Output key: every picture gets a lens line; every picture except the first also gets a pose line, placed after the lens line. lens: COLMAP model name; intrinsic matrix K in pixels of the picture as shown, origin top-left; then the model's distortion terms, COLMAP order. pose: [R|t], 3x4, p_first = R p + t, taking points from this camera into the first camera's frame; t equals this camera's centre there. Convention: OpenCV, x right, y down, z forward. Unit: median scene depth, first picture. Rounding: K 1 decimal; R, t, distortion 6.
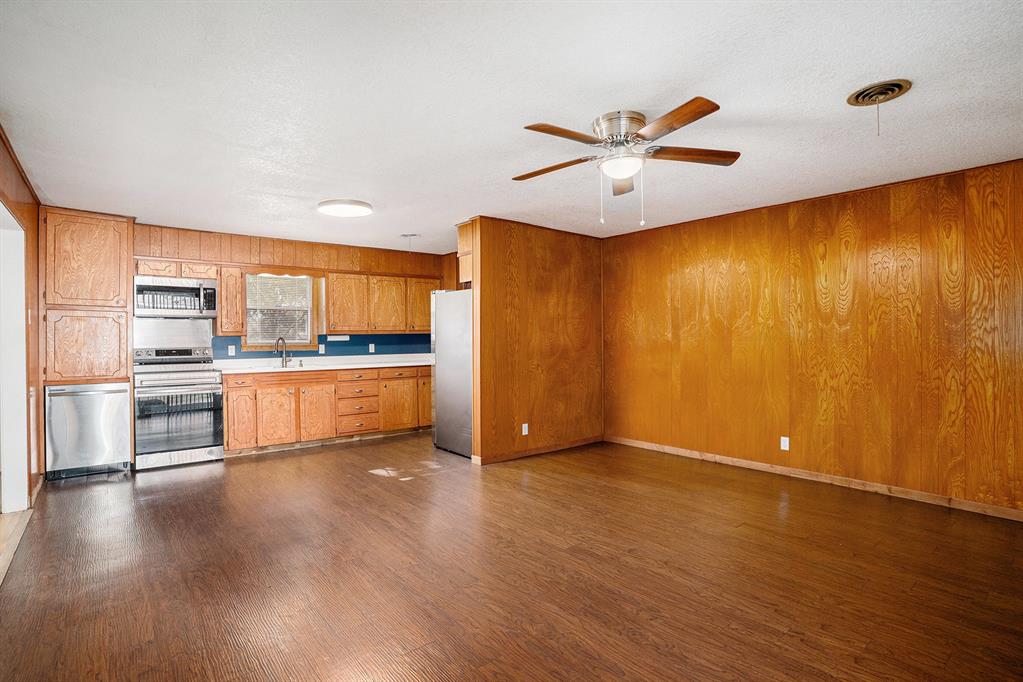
lens RADIAL K [[504.9, 0, 511.5], [0, 504.9, 341.0], [0, 0, 1]] dist [-0.064670, 0.000235]
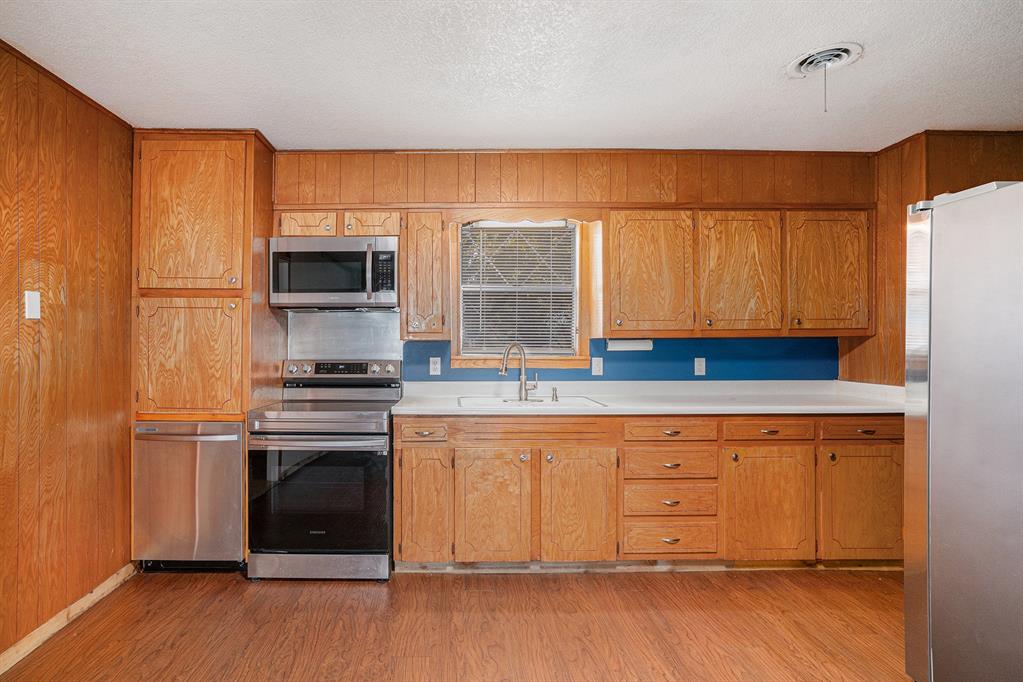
lens RADIAL K [[527.8, 0, 453.3], [0, 527.8, 351.3], [0, 0, 1]] dist [-0.033566, 0.000706]
pose [[0.772632, 0.014577, -0.634687, -0.179876], [-0.009882, 0.999891, 0.010936, -0.004597], [0.634777, -0.002178, 0.772692, 0.581841]]
